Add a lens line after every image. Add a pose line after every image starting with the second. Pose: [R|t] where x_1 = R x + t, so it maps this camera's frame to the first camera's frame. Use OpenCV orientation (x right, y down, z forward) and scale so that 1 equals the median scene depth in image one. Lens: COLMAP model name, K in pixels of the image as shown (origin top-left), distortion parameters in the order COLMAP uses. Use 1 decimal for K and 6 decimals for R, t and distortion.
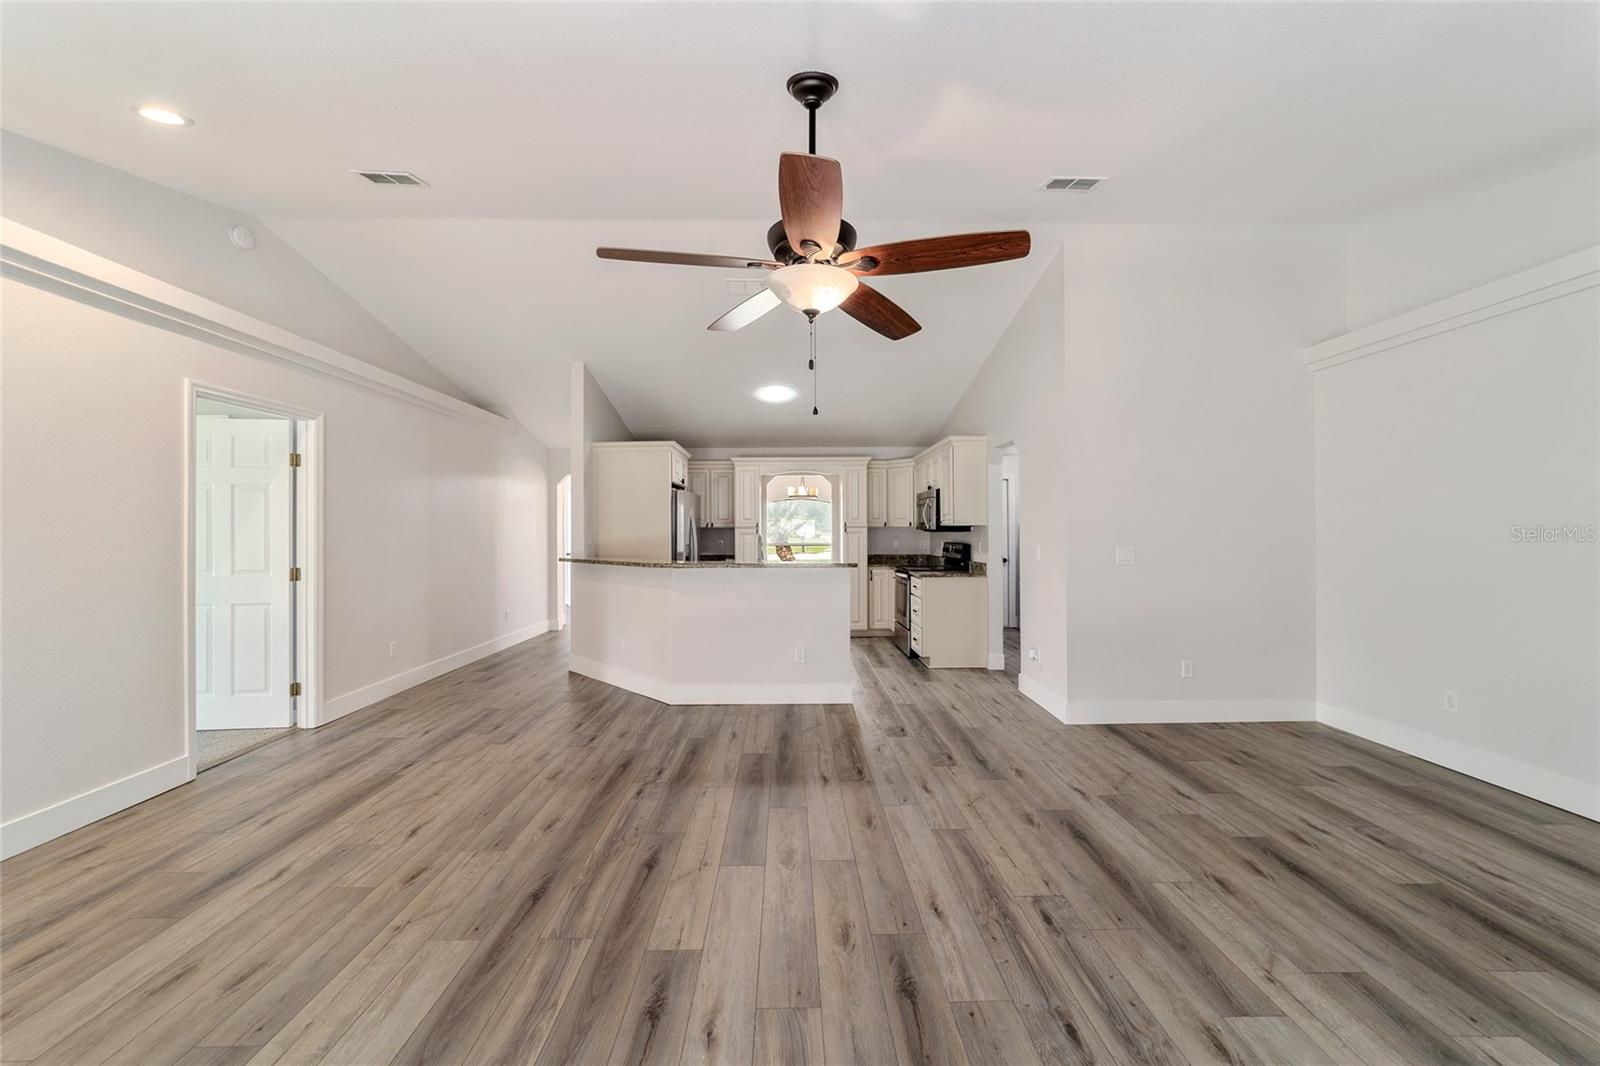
lens RADIAL K [[619.1, 0, 794.3], [0, 619.1, 535.2], [0, 0, 1]] dist [-0.013513, 0.006239]
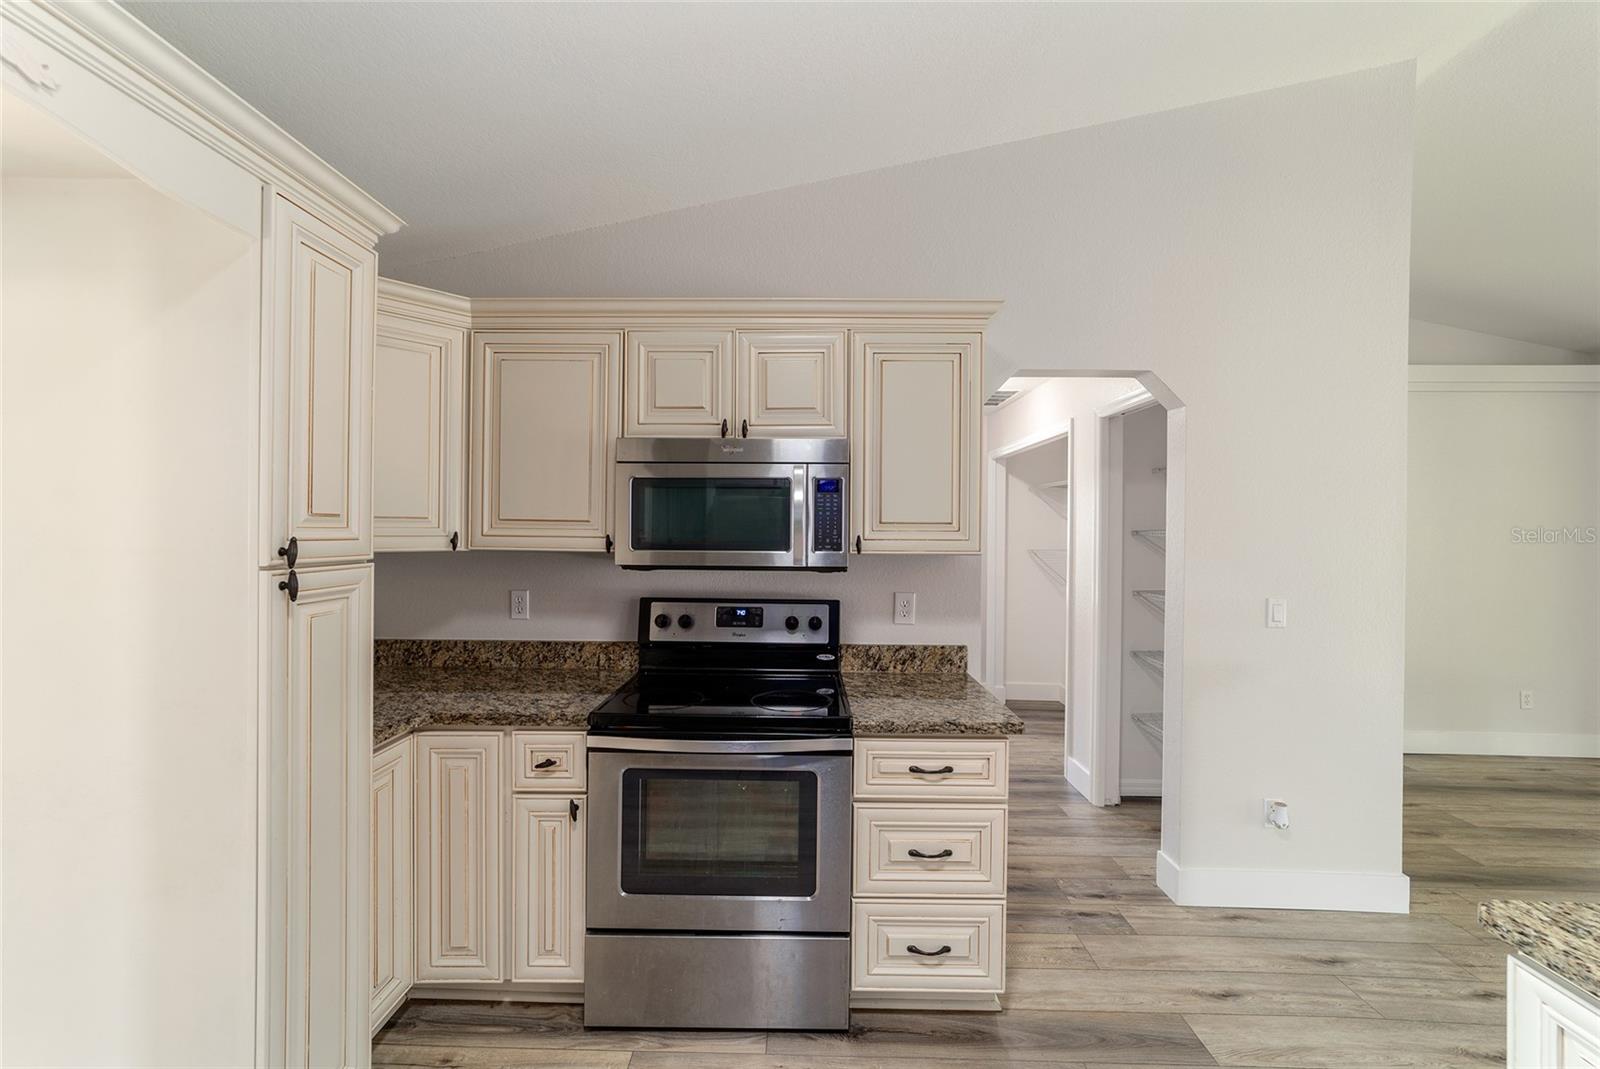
lens RADIAL K [[619.1, 0, 794.9], [0, 619.1, 535.4], [0, 0, 1]] dist [-0.013513, 0.006239]
pose [[0.026764, -0.005341, 0.999628, -0.140966], [-0.004796, 0.999974, 0.005471, -0.042081], [-0.999630, -0.004940, 0.026738, 1.580694]]
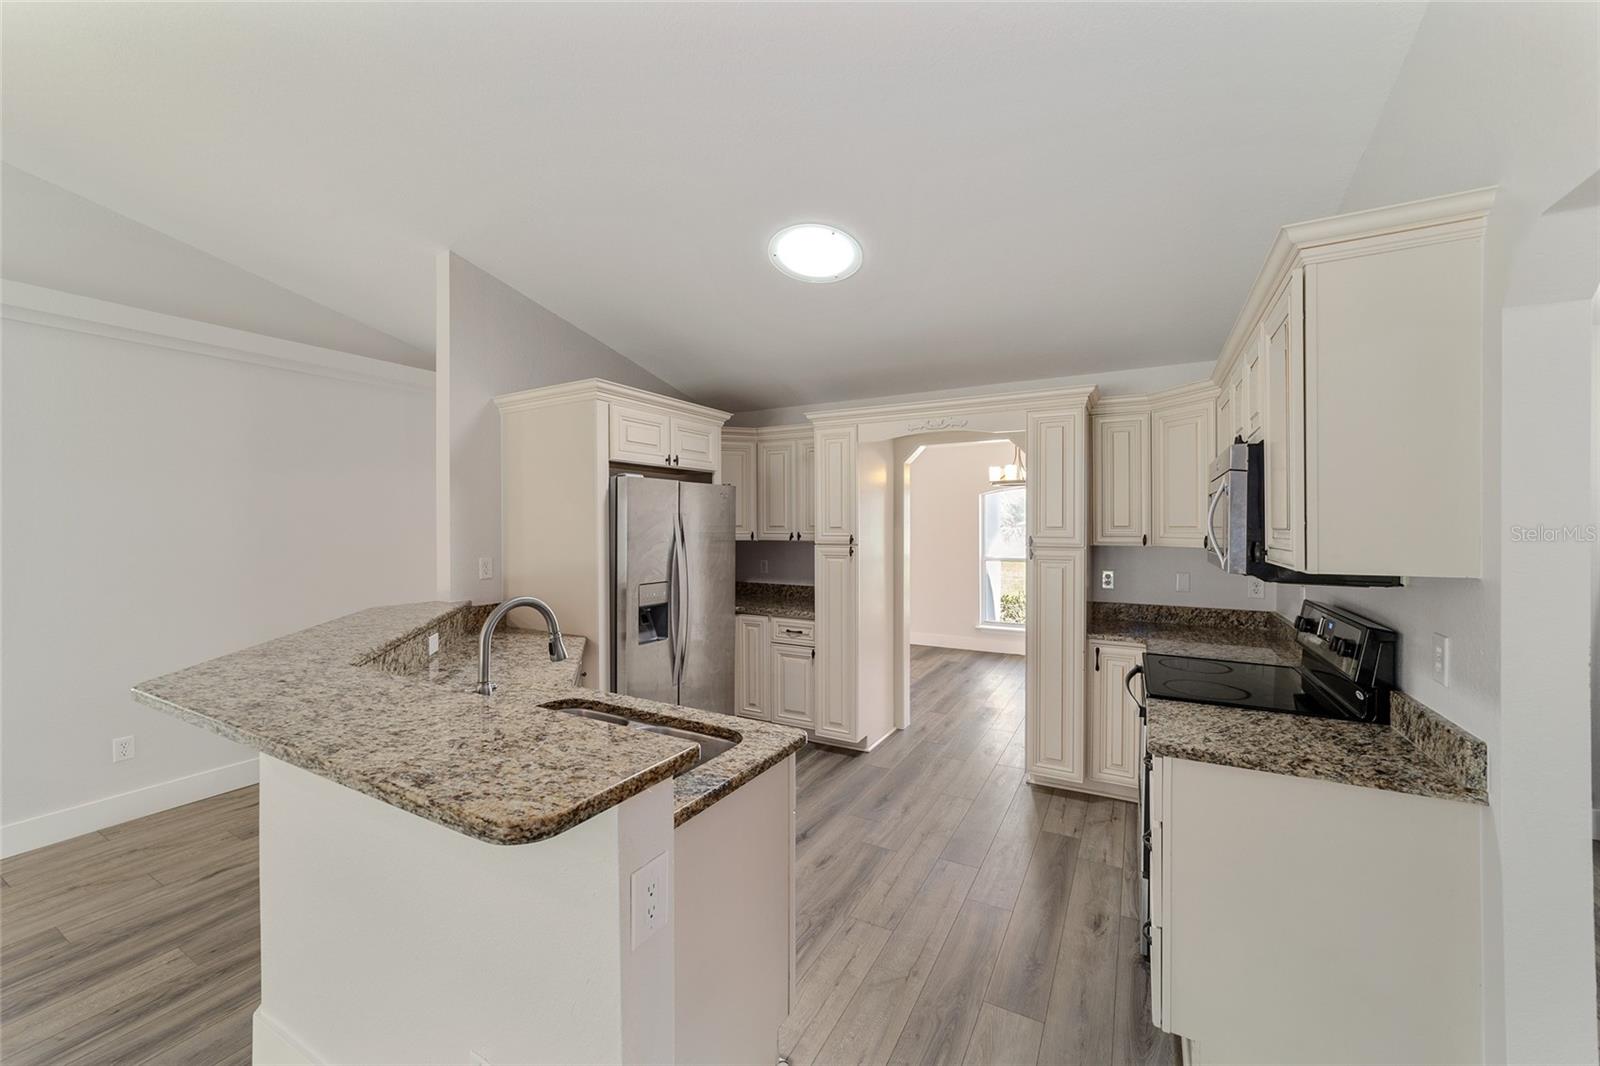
lens RADIAL K [[619.1, 0, 798.0], [0, 619.1, 530.5], [0, 0, 1]] dist [-0.013513, 0.006239]
pose [[0.868931, 0.009563, -0.494841, 0.288689], [-0.006153, 0.999945, 0.008520, -0.050565], [0.494895, -0.004358, 0.868942, 0.968012]]
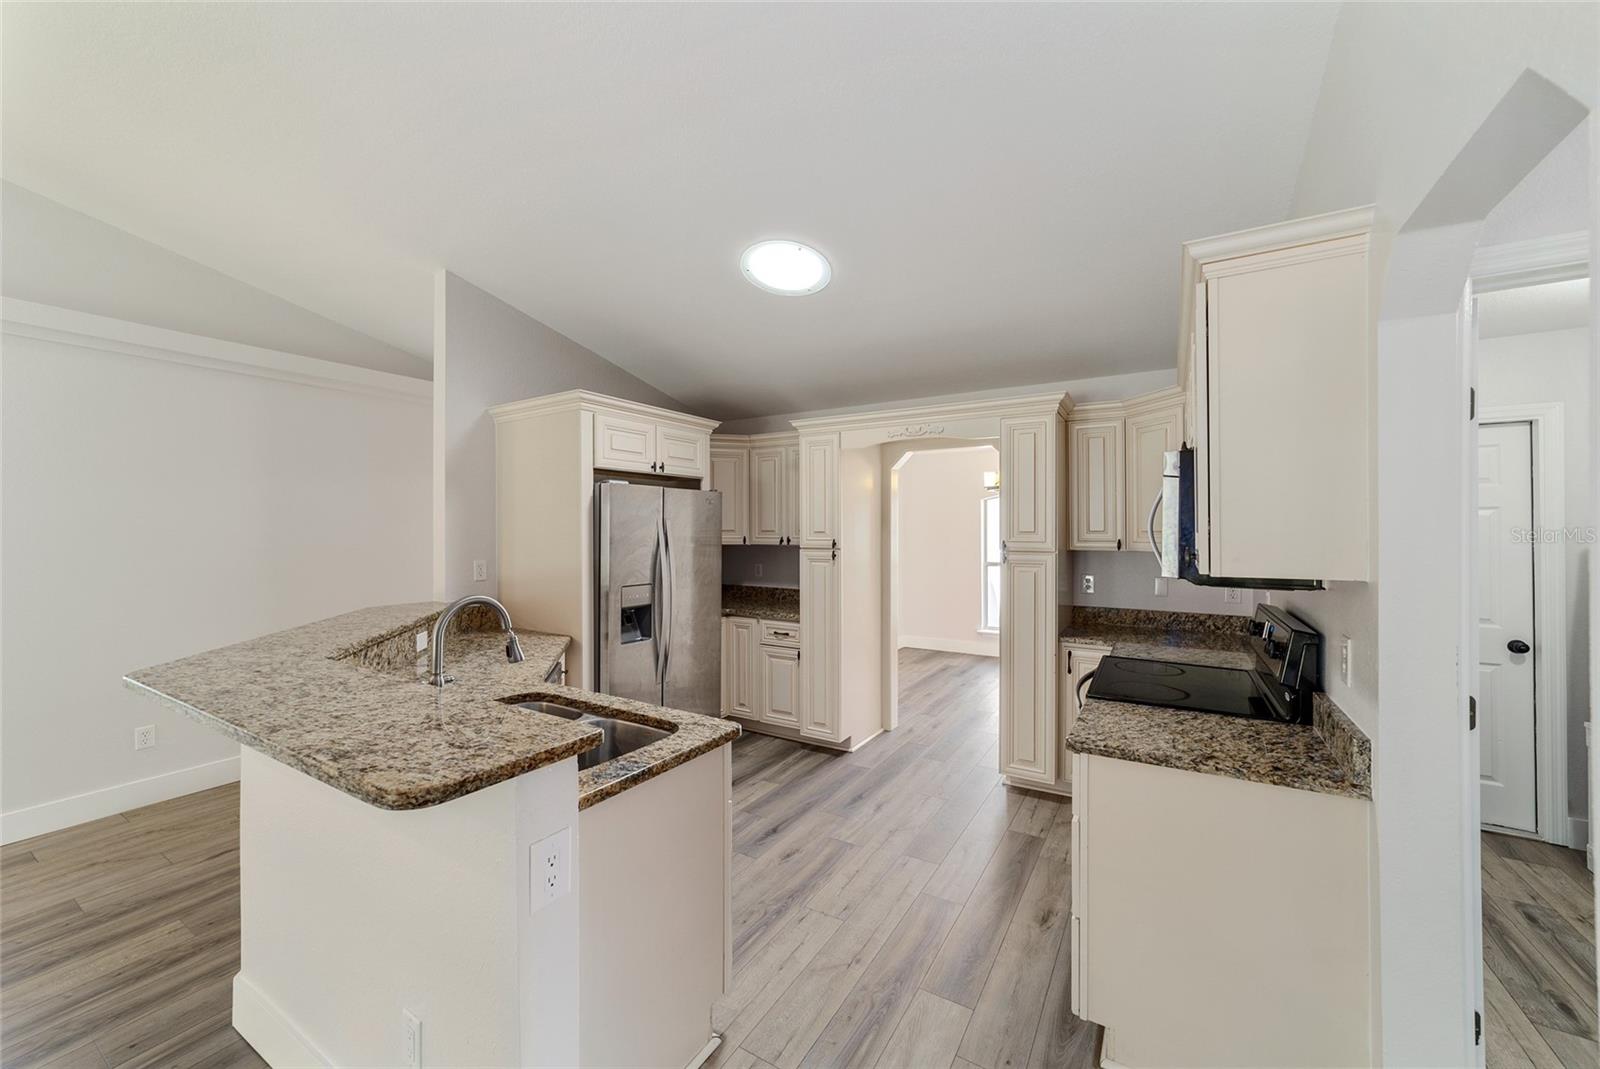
lens RADIAL K [[619.1, 0, 801.3], [0, 619.1, 531.0], [0, 0, 1]] dist [-0.013513, 0.006239]
pose [[0.849861, 0.007047, -0.526960, 0.357758], [-0.006729, 0.999974, 0.002521, -0.051141], [0.526964, 0.001403, 0.849886, 0.980159]]
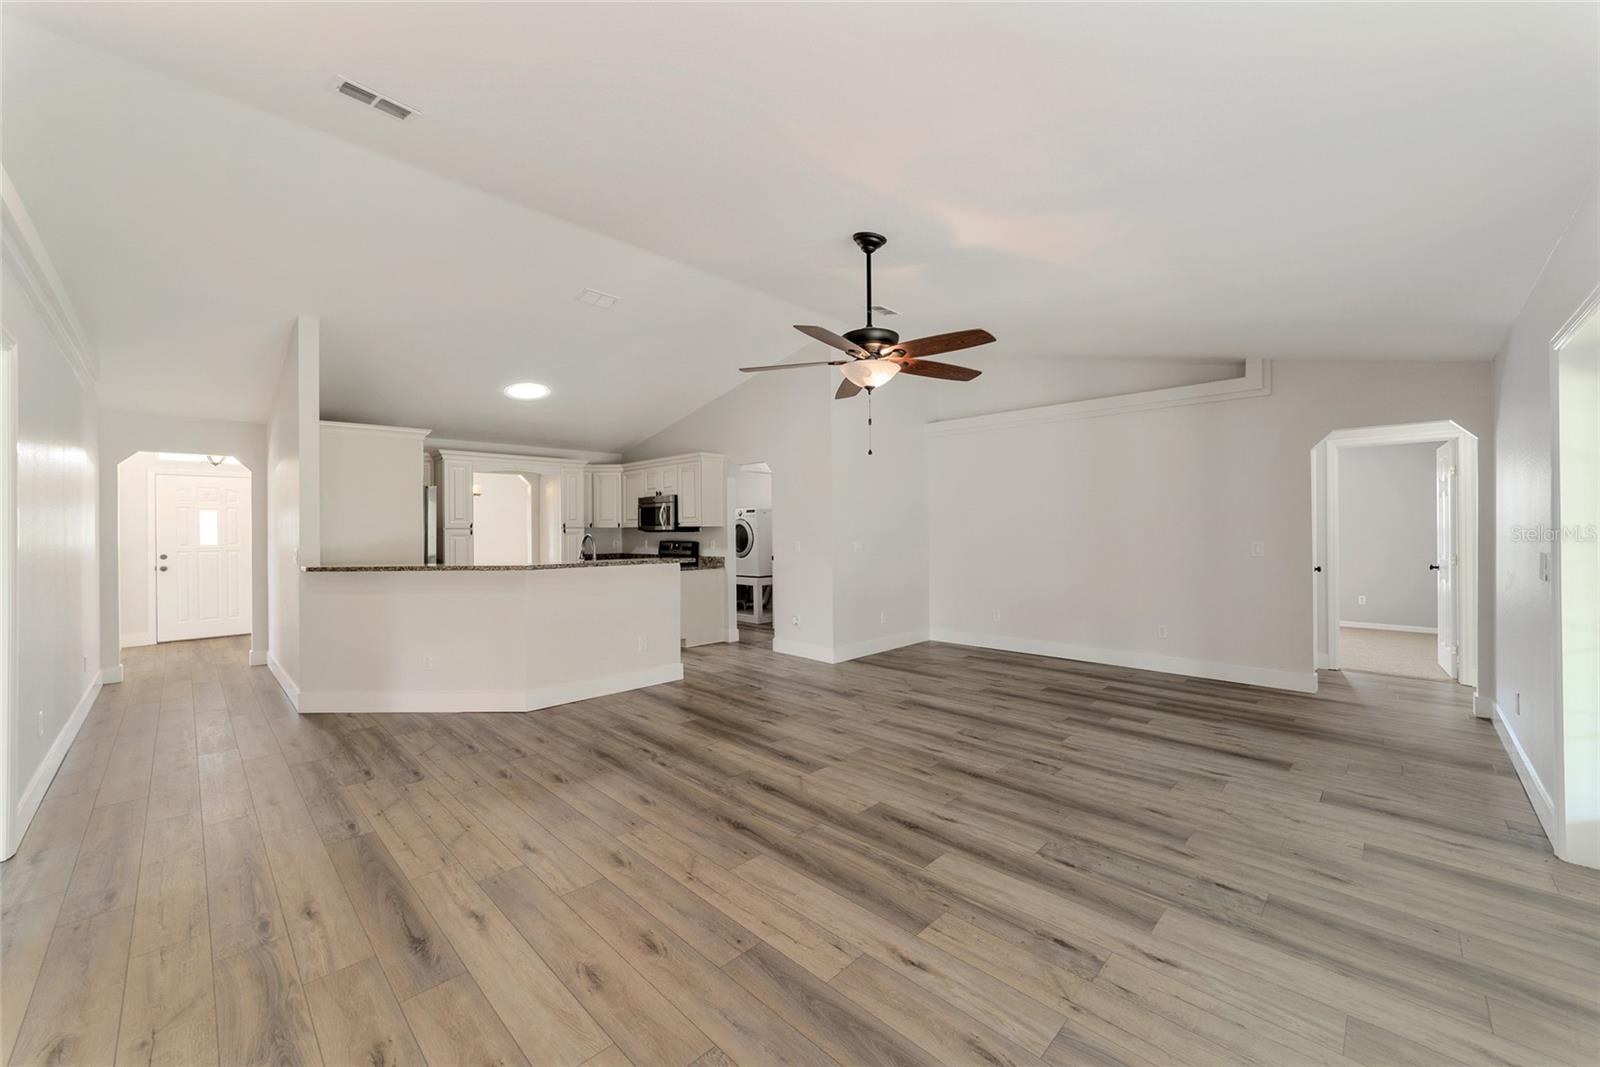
lens RADIAL K [[619.1, 0, 798.2], [0, 619.1, 529.9], [0, 0, 1]] dist [-0.013513, 0.006239]
pose [[0.709894, -0.000023, 0.704308, -0.658011], [0.007145, 0.999949, -0.007169, 0.000891], [-0.704272, 0.010121, 0.709858, 0.019557]]
